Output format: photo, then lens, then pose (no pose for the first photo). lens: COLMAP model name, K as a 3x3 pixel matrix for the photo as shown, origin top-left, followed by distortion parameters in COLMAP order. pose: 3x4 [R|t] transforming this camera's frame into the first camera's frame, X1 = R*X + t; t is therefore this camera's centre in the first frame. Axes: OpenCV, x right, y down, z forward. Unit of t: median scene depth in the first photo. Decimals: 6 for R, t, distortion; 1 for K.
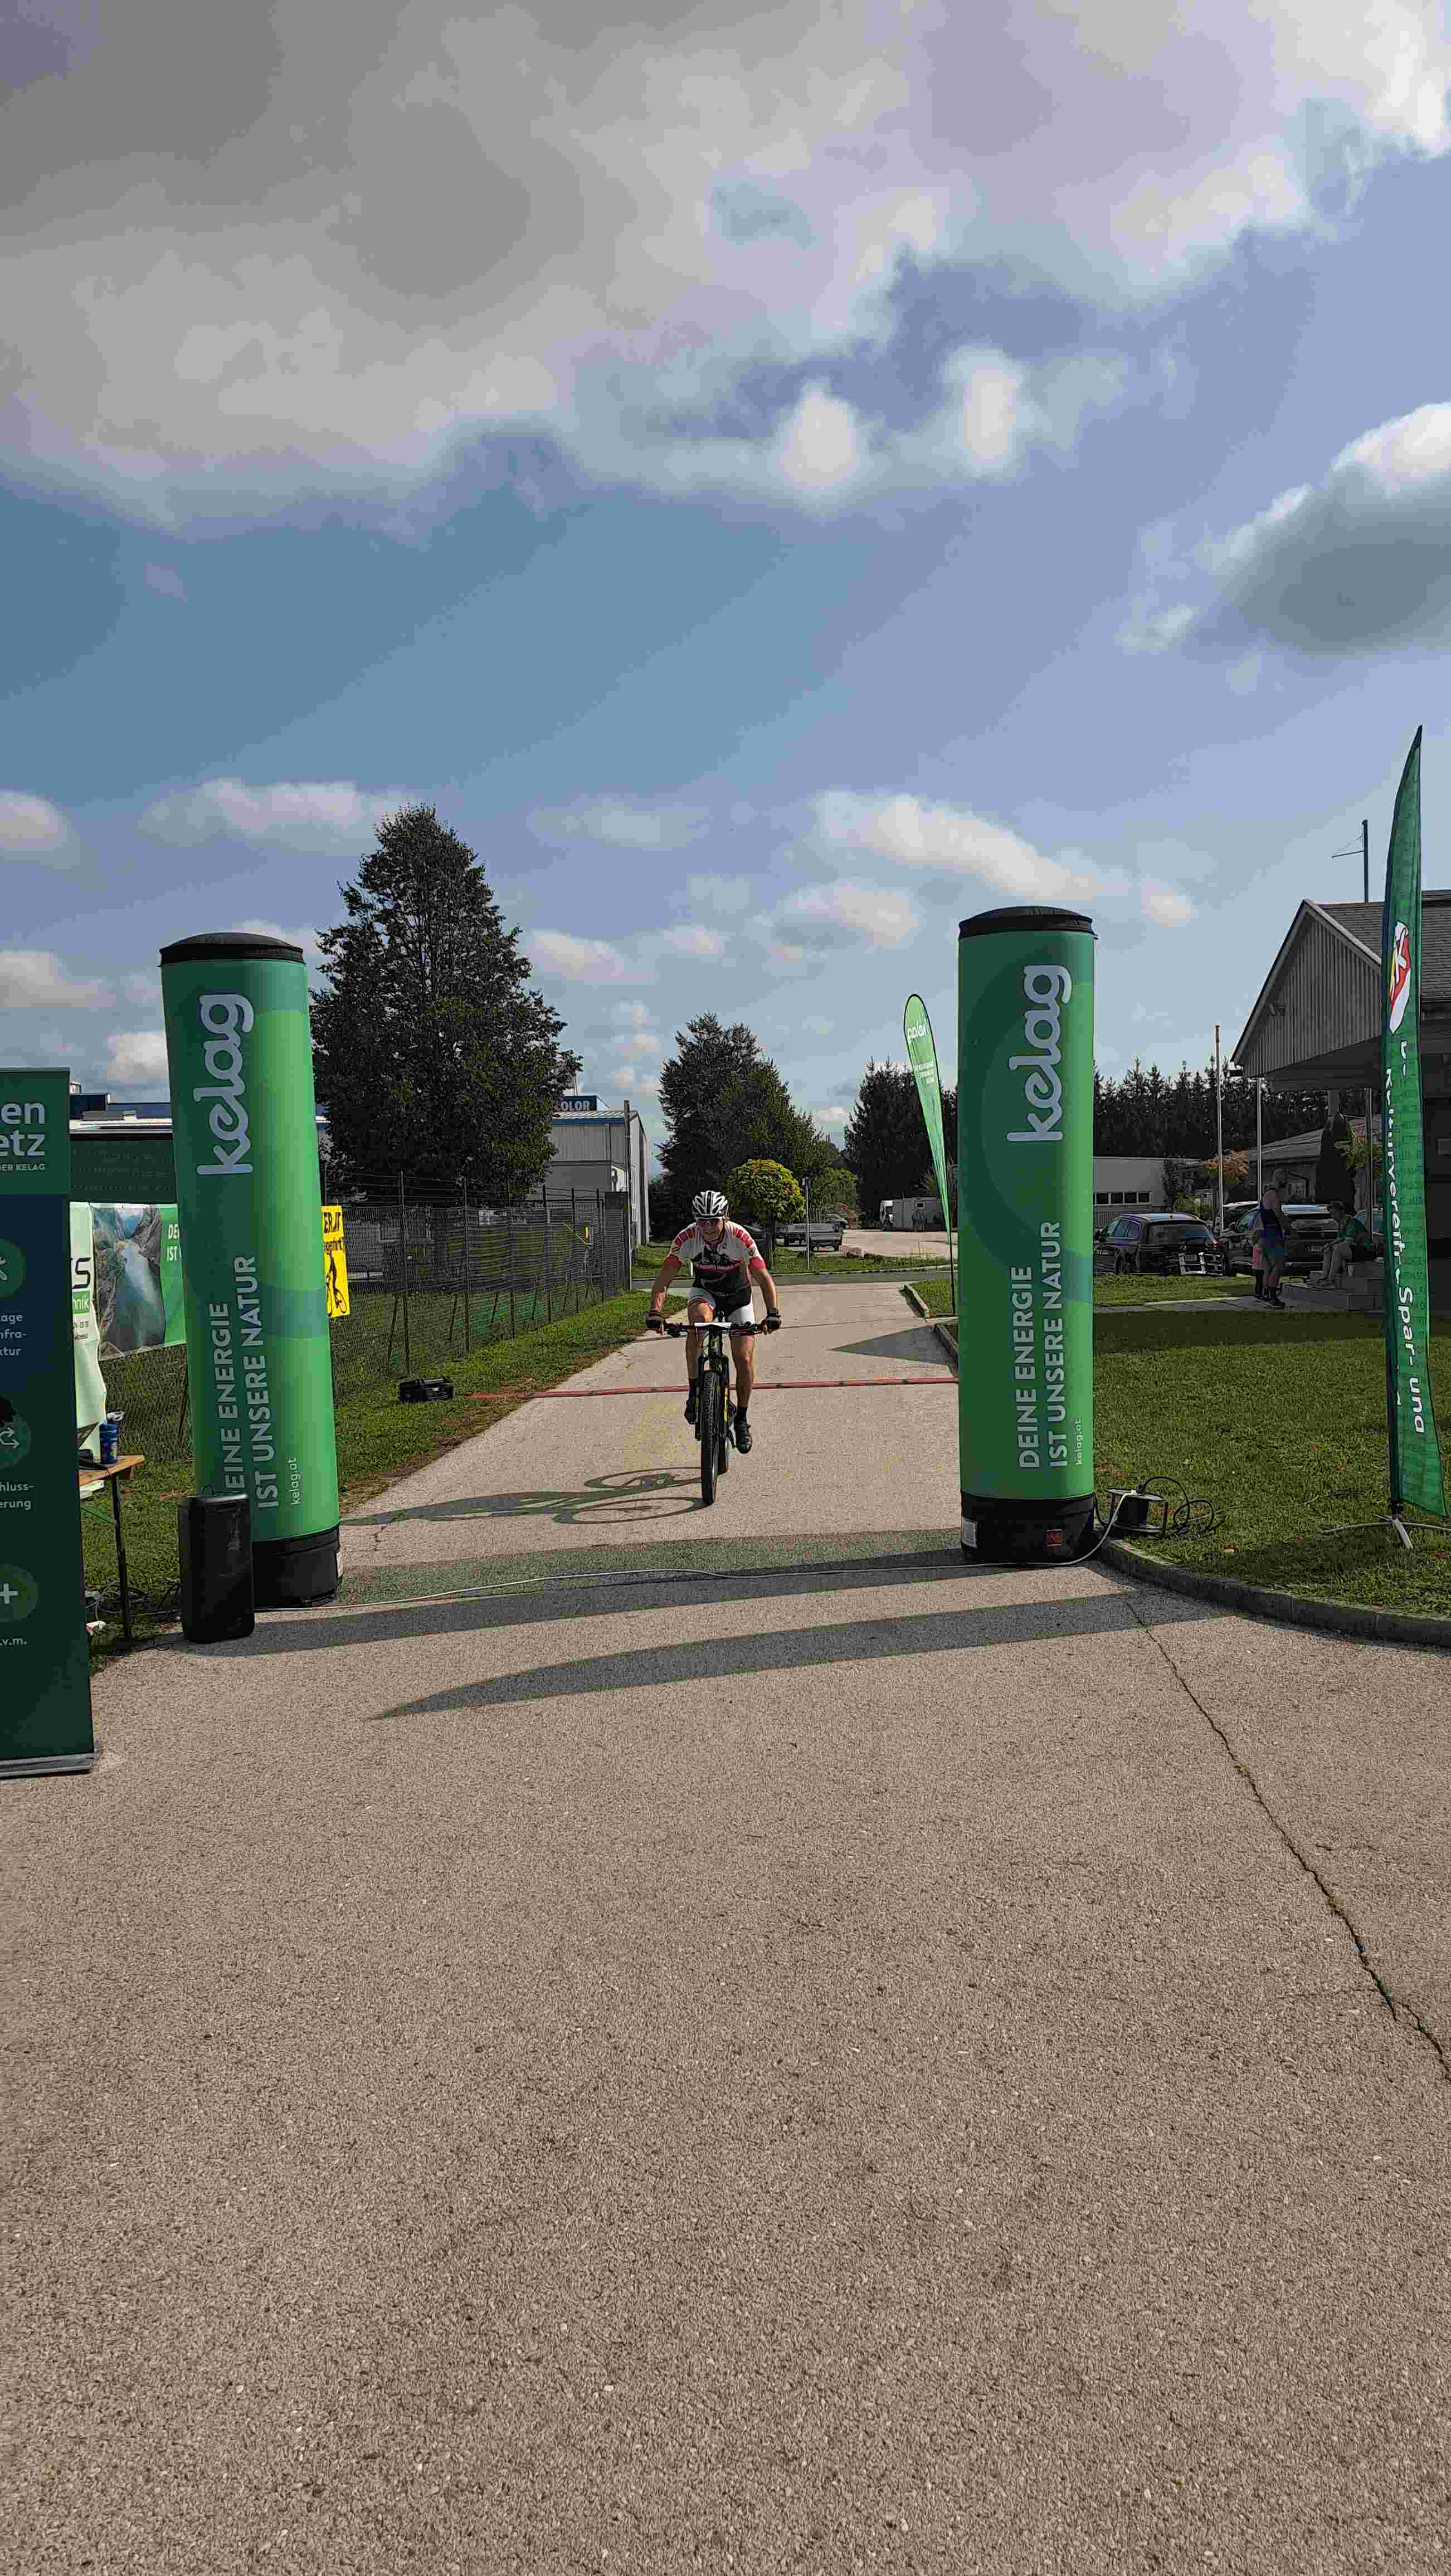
lens RADIAL K [[1858.2, 0, 765.6], [0, 1858.2, 1304.9], [0, 0, 1]] dist [0.098884, -0.119454]
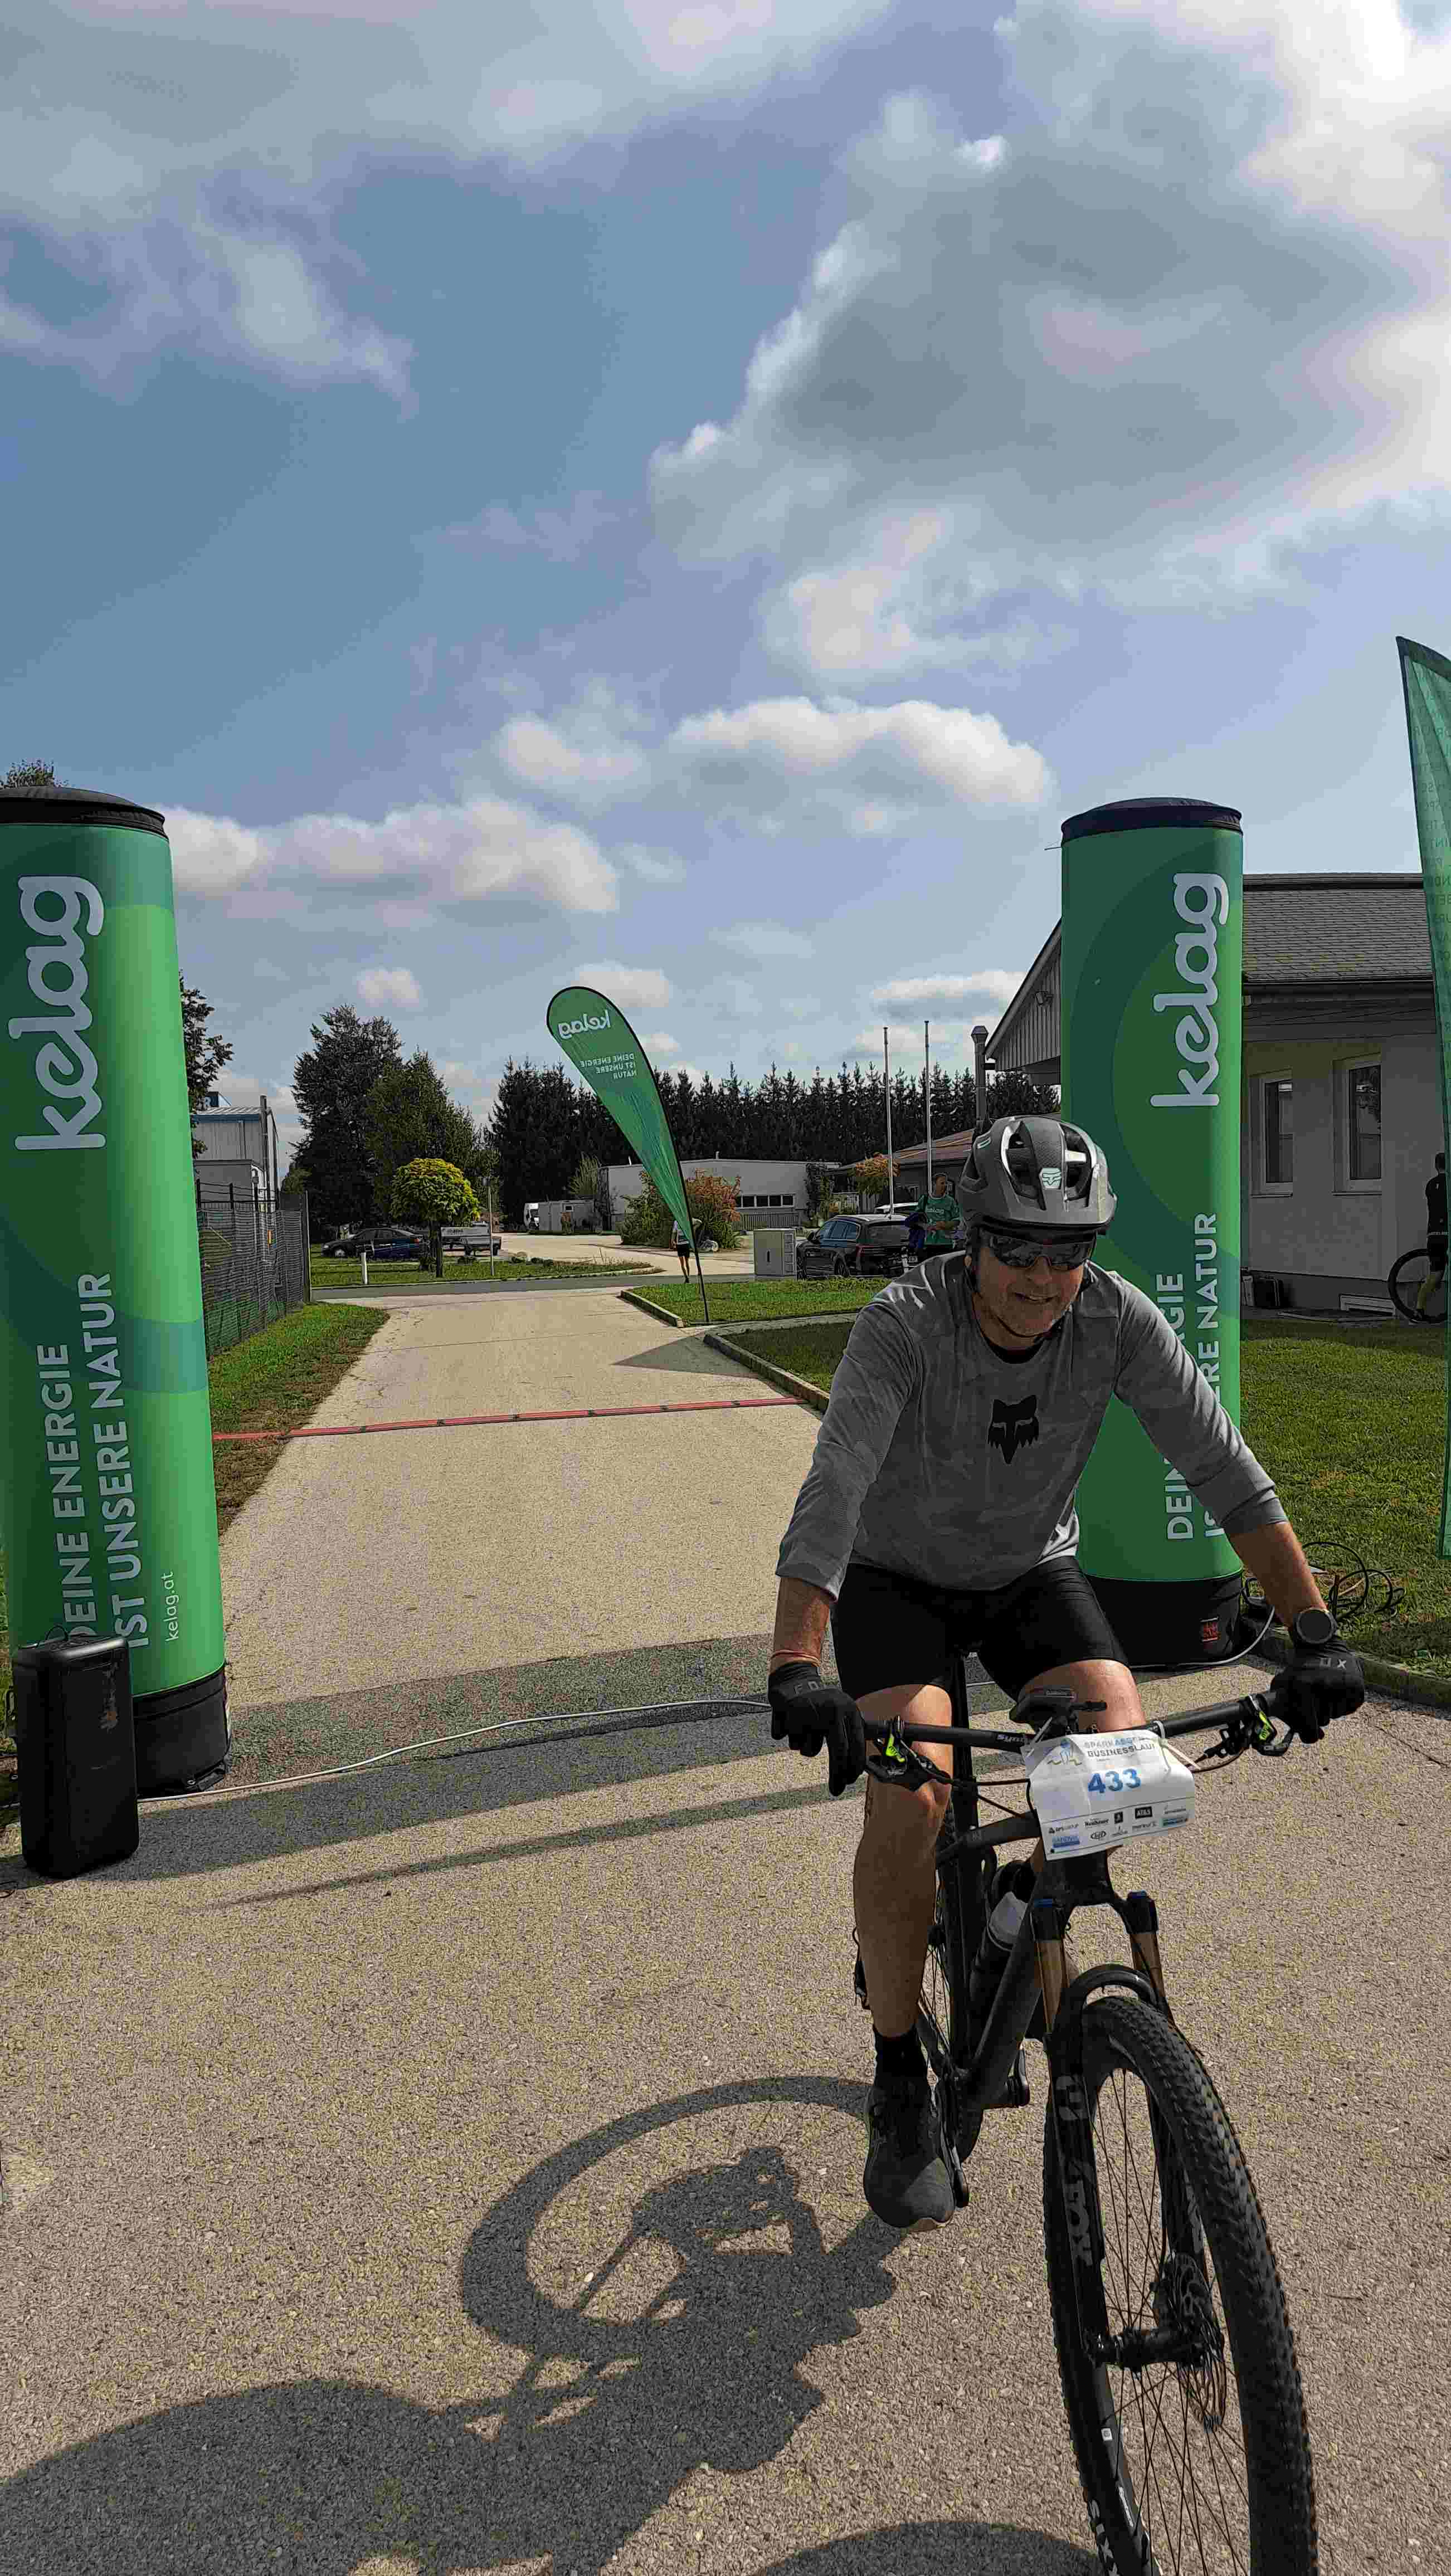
lens RADIAL K [[1760.8, 0, 735.2], [0, 1760.8, 1297.6], [0, 0, 1]] dist [0.082739, -0.096289]
pose [[0.972530, -0.017530, 0.232116, -0.193404], [0.018717, 0.999821, -0.002913, -0.010633], [-0.232023, 0.007178, 0.972684, 0.317219]]
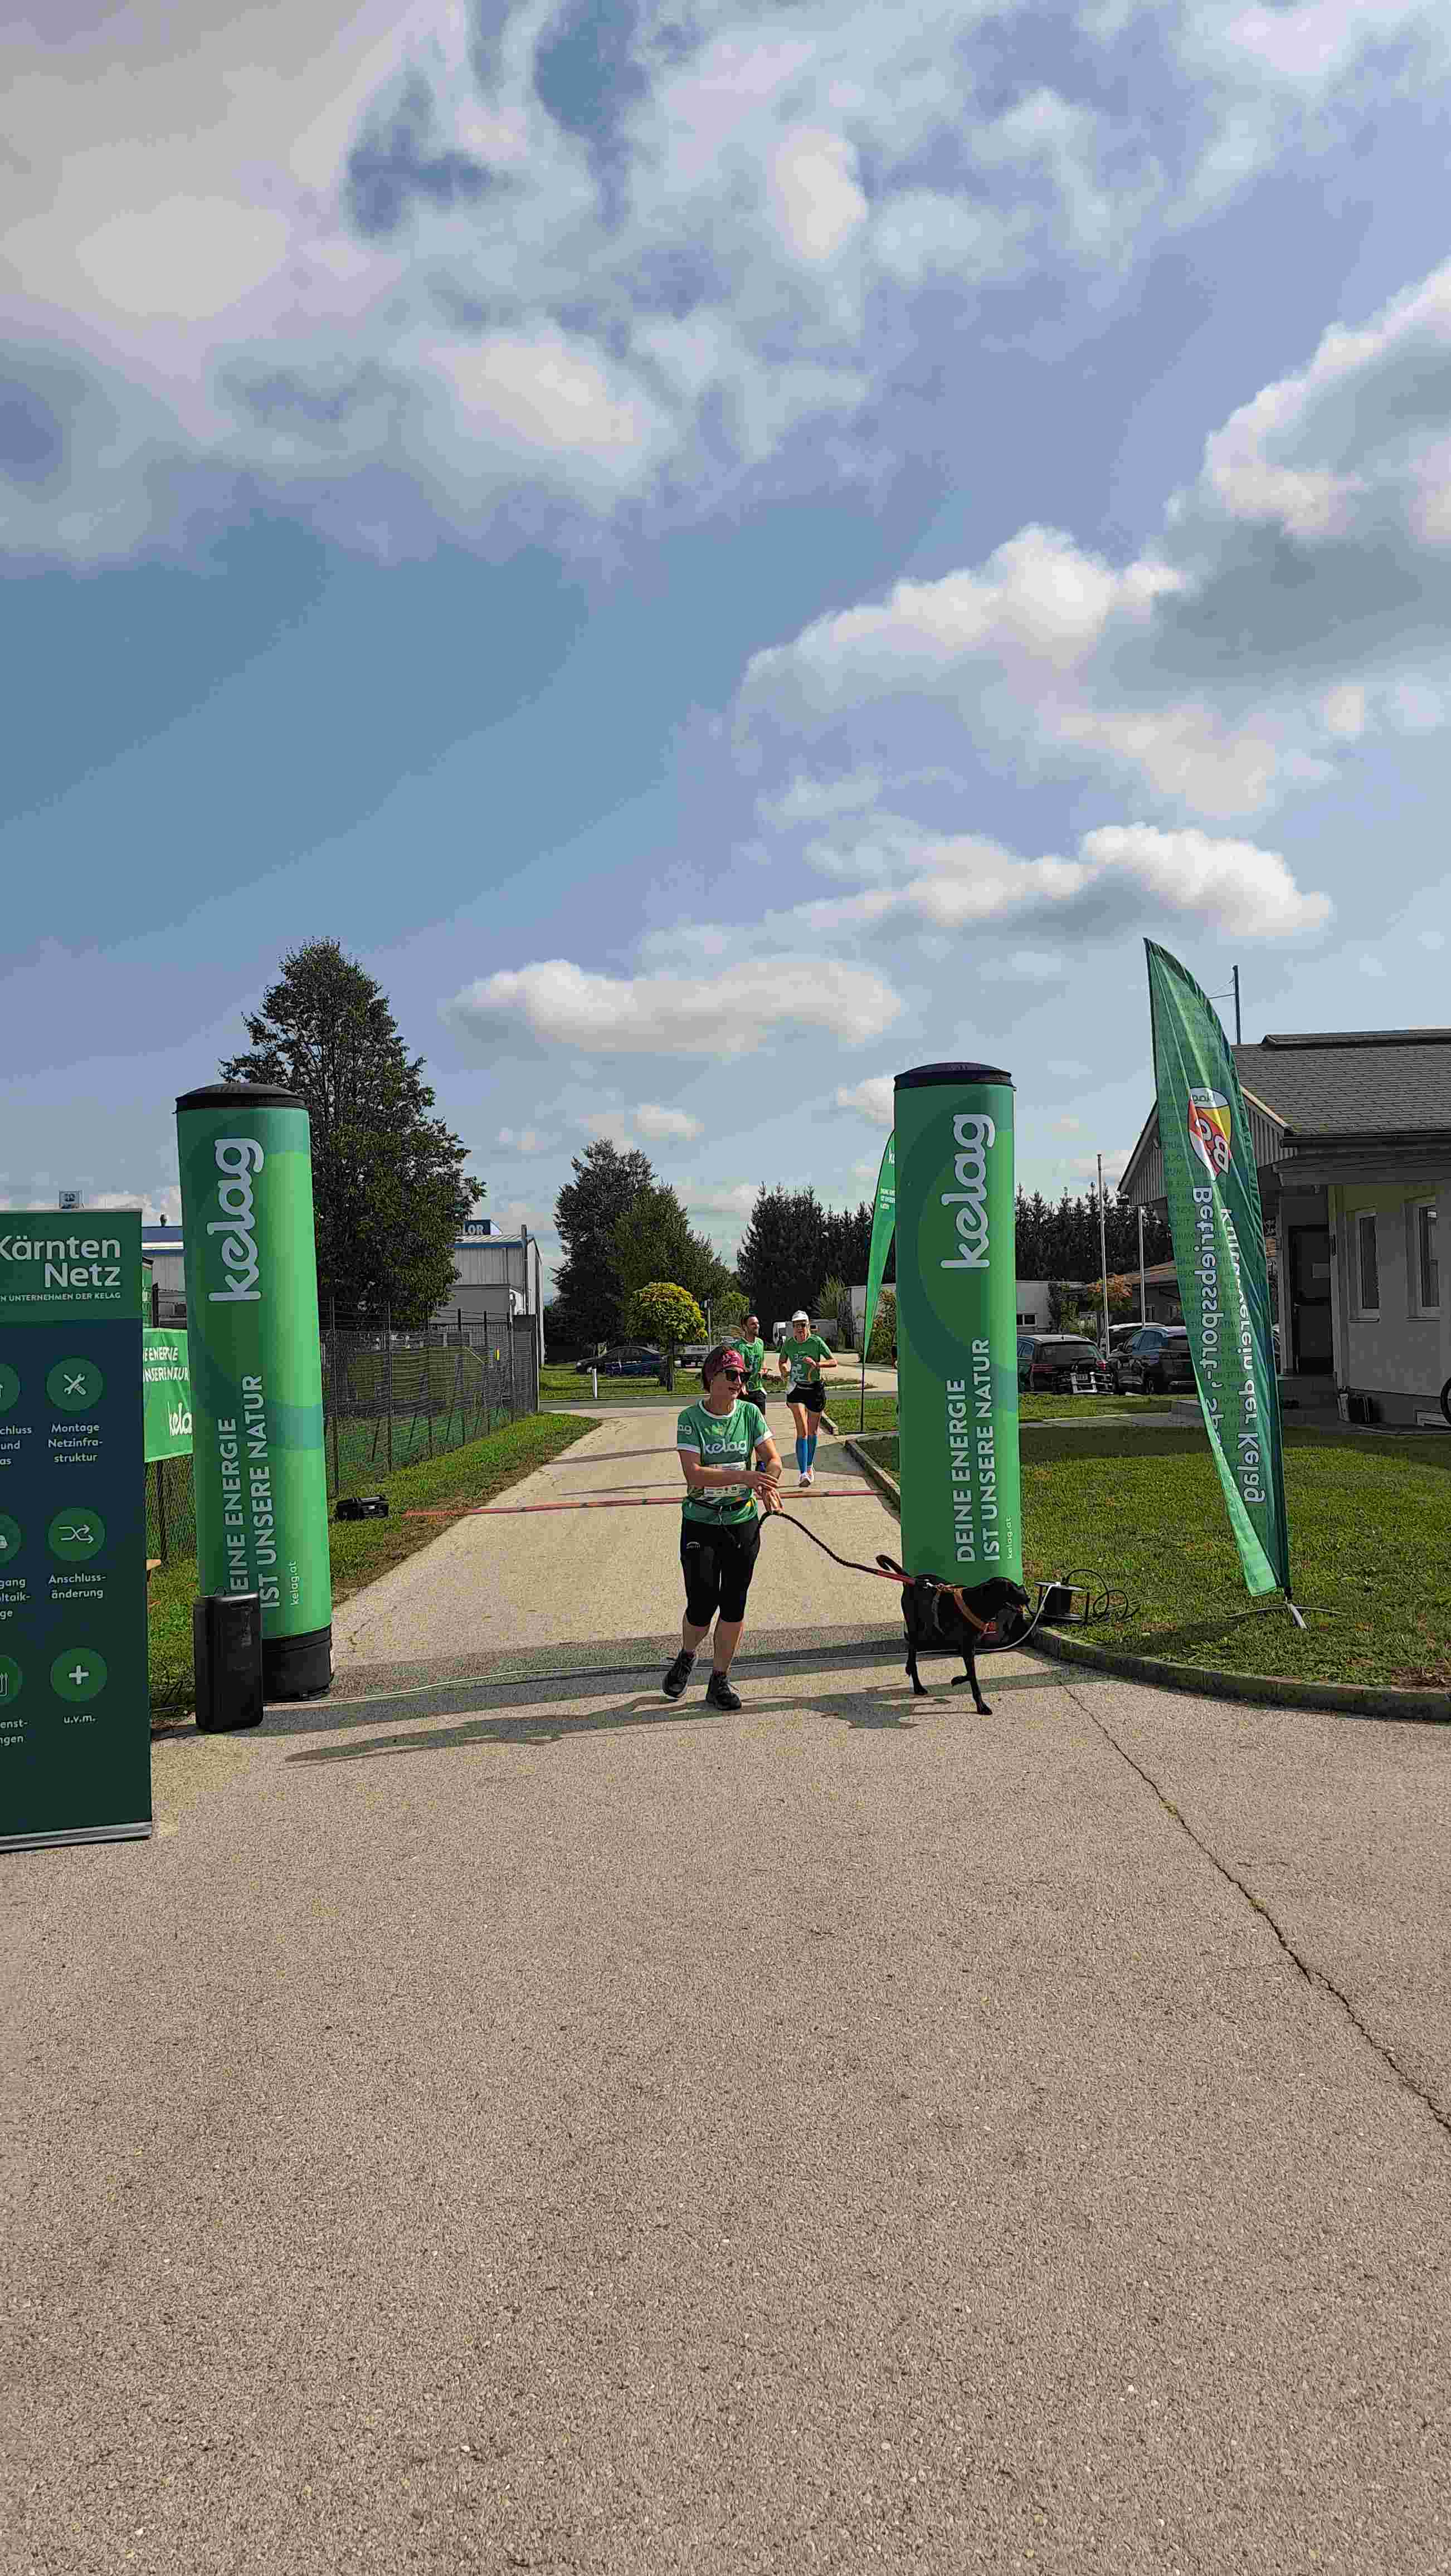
lens RADIAL K [[1918.5, 0, 763.0], [0, 1918.5, 1299.4], [0, 0, 1]] dist [0.103585, -0.133725]
pose [[0.997672, -0.003727, 0.068097, -0.054639], [0.008430, 0.997587, -0.068907, 0.009423], [-0.067676, 0.069321, 0.995296, -0.137474]]
